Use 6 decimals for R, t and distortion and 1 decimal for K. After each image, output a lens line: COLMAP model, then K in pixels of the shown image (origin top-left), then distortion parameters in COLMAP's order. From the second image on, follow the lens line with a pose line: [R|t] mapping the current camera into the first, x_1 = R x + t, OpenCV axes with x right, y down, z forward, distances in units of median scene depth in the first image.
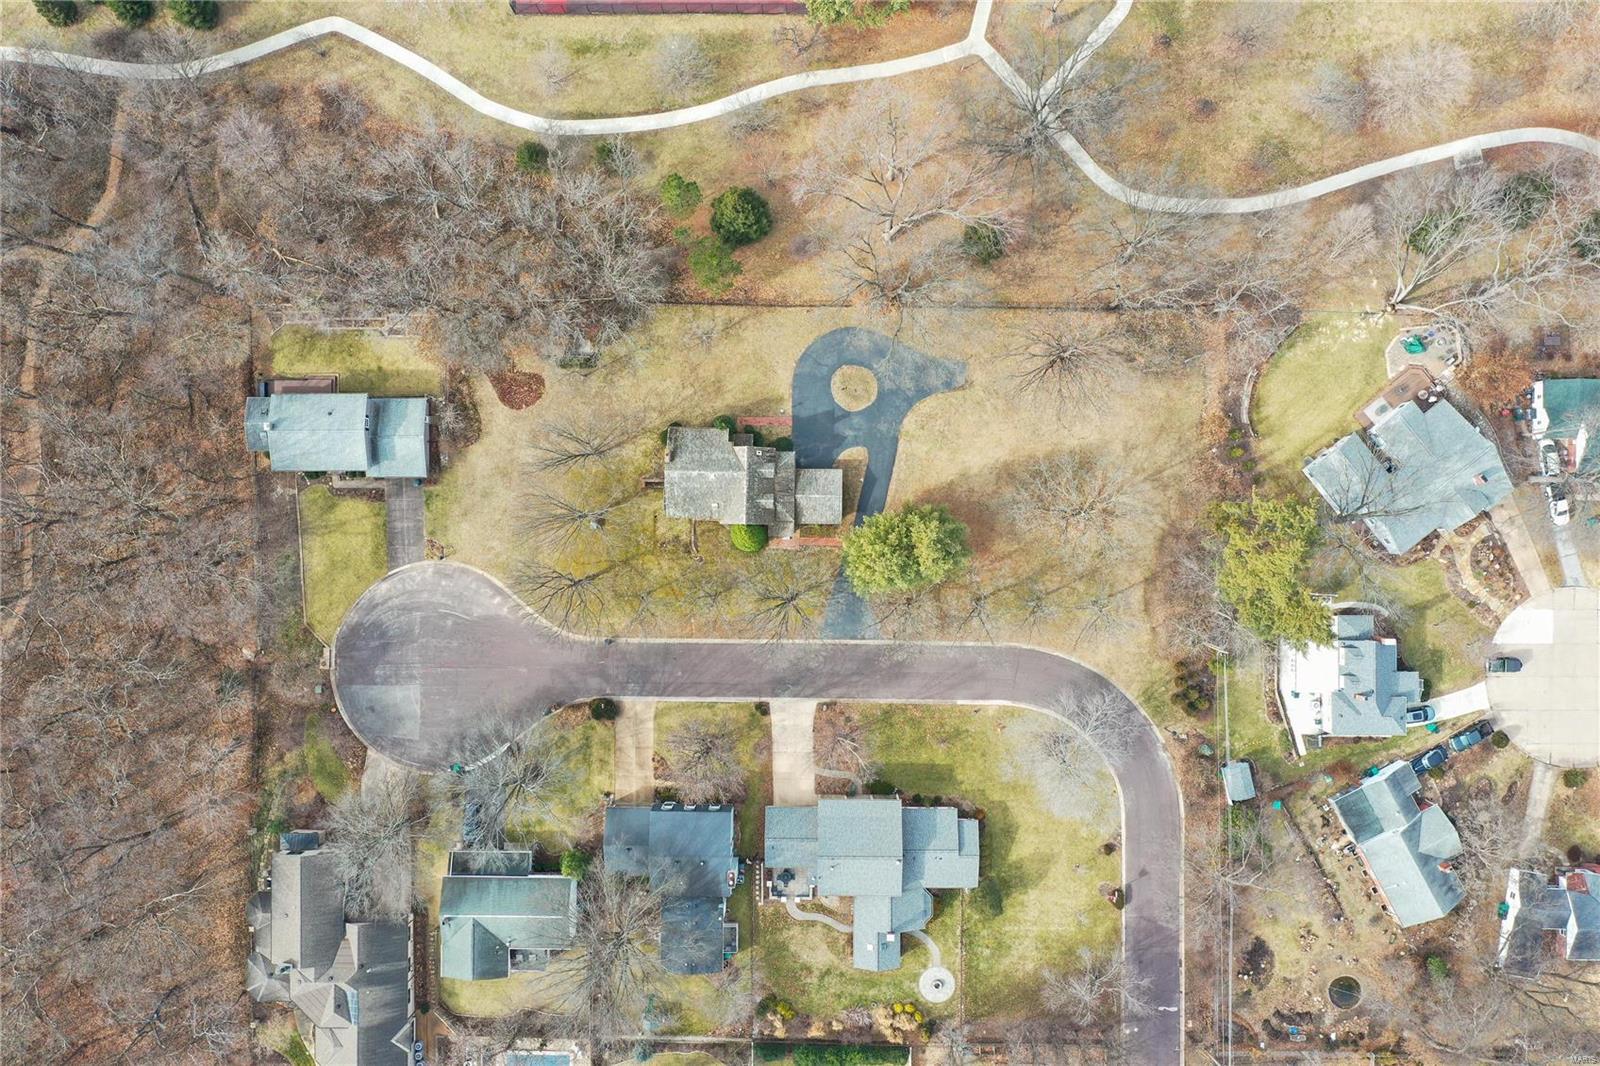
lens RADIAL K [[1275.2, 0, 795.7], [0, 1275.2, 530.6], [0, 0, 1]] dist [0.006672, 0.003651]
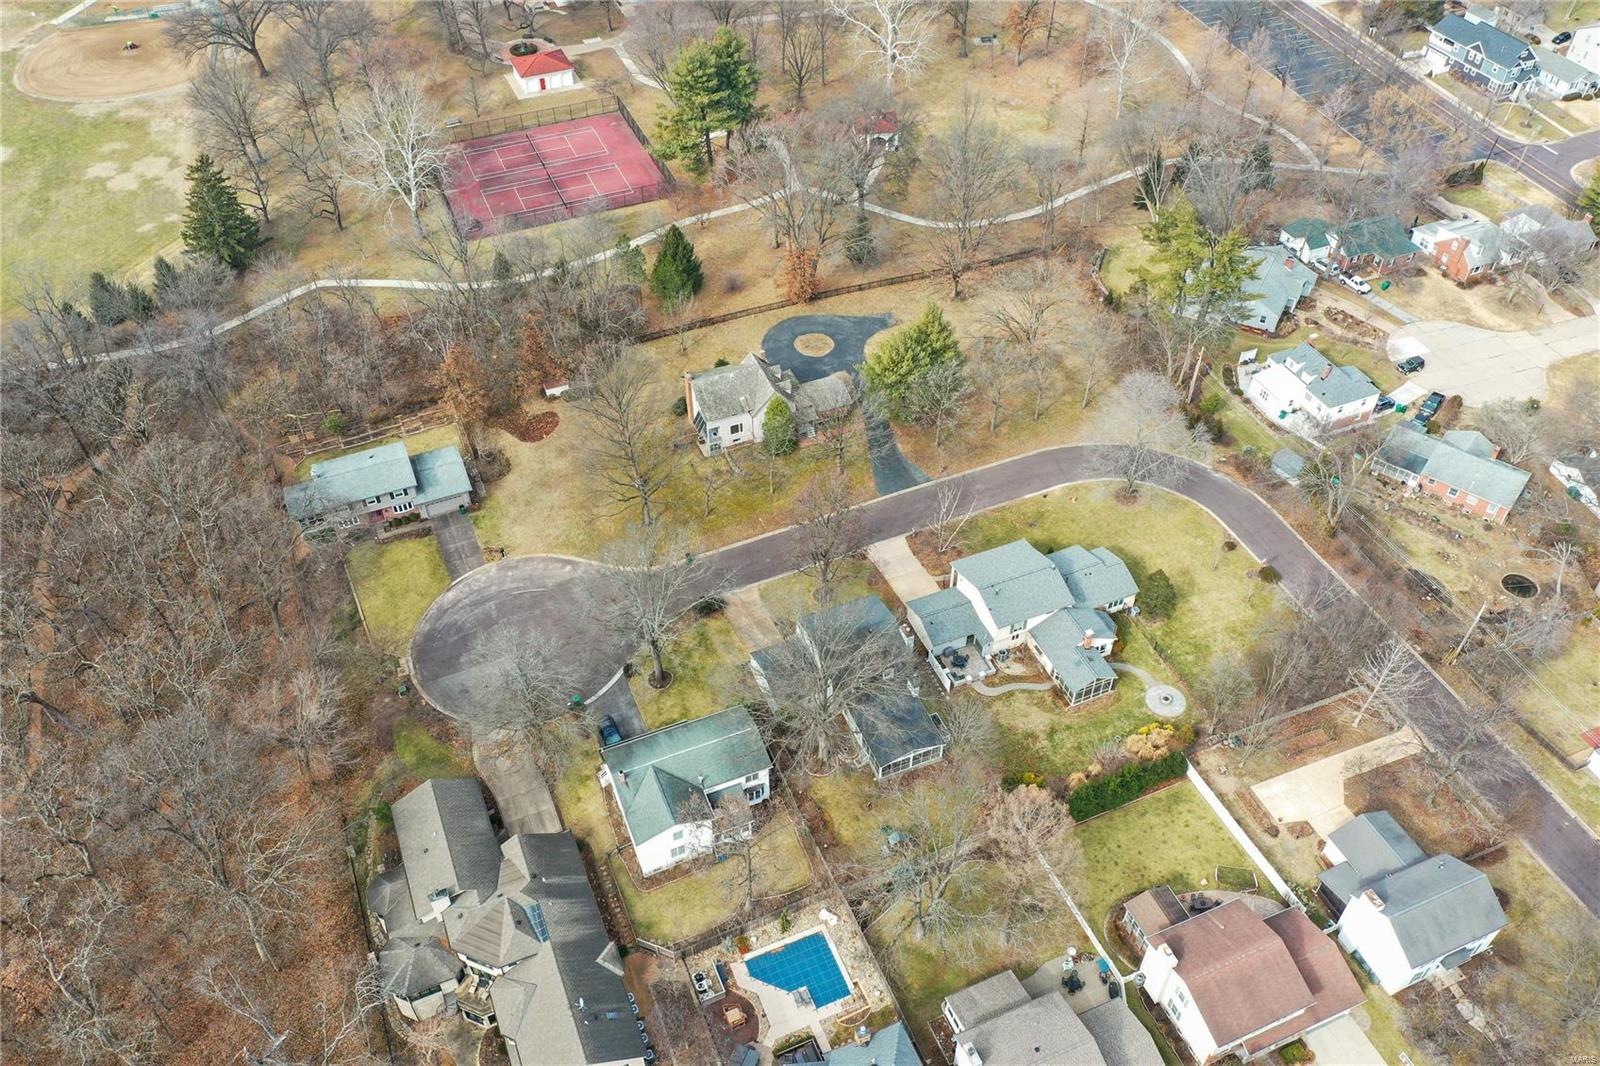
lens RADIAL K [[1275.2, 0, 795.7], [0, 1275.2, 530.6], [0, 0, 1]] dist [0.006672, 0.003651]
pose [[0.920667, -0.266158, 0.285538, -0.352206], [0.390208, 0.647168, -0.654914, 0.764170], [-0.010481, 0.714377, 0.699683, 0.292114]]
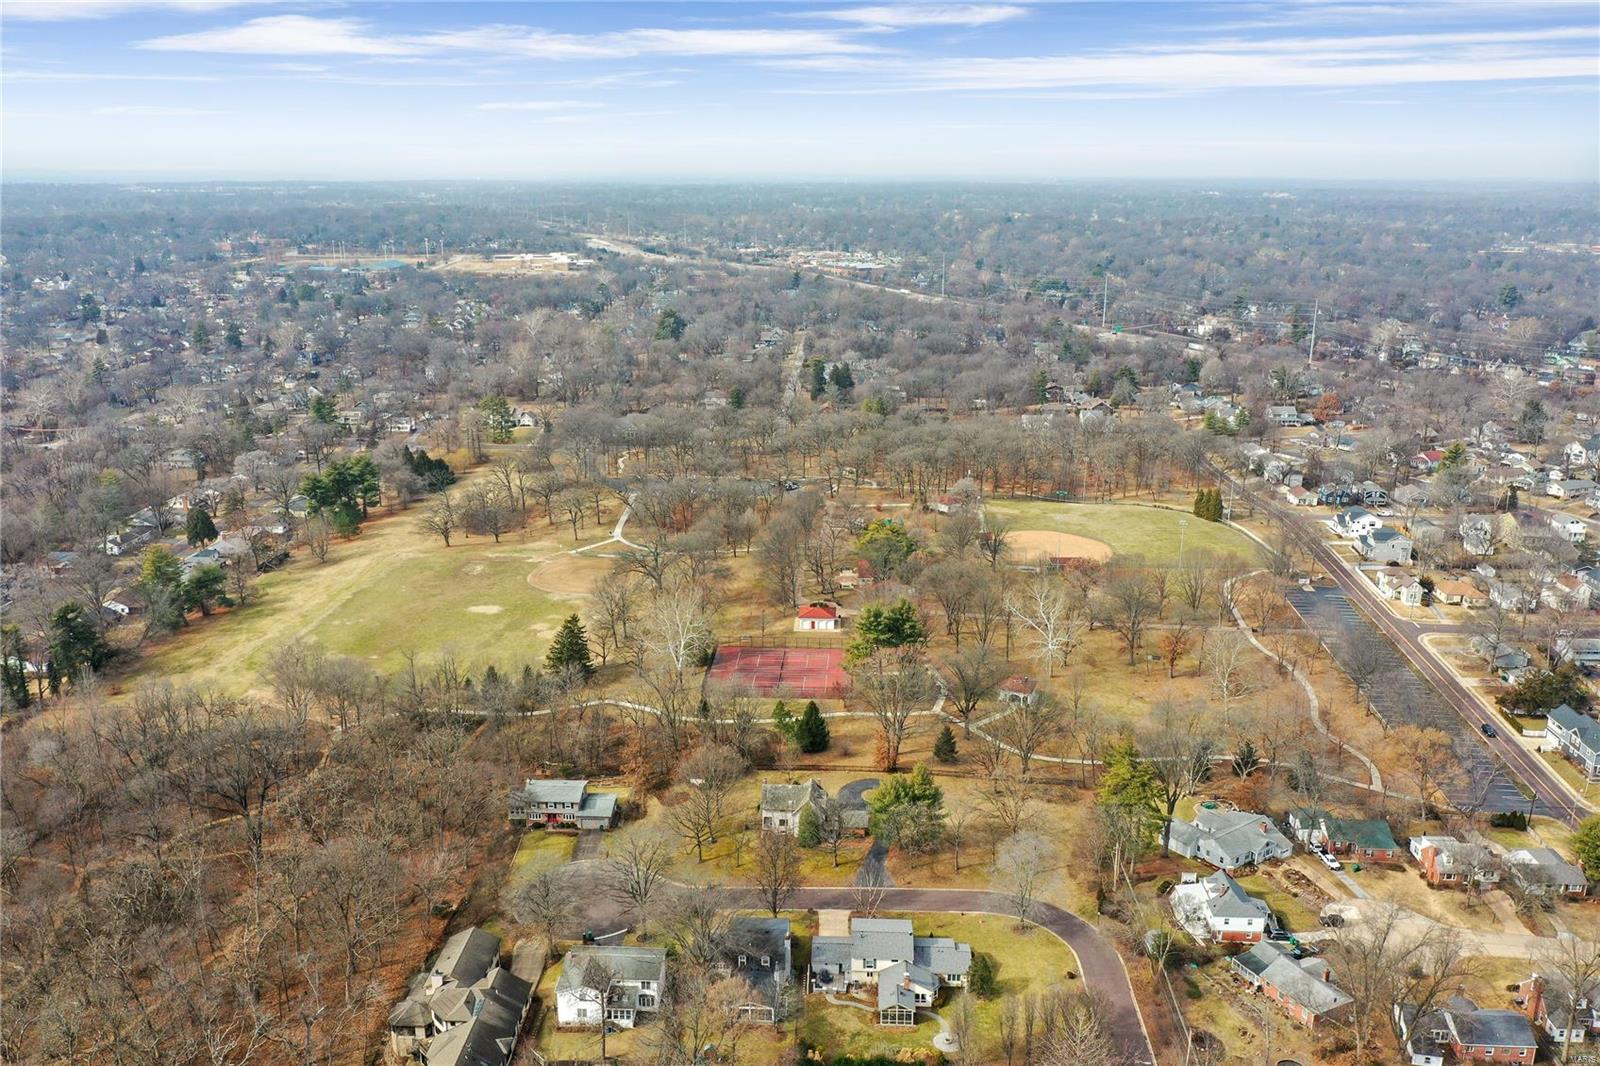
lens RADIAL K [[1275.2, 0, 795.7], [0, 1275.2, 530.6], [0, 0, 1]] dist [0.006672, 0.003651]
pose [[0.998618, 0.029449, -0.043519, 0.004374], [-0.050065, 0.281714, -0.958191, 1.391568], [-0.015958, 0.959046, 0.282799, 0.191850]]
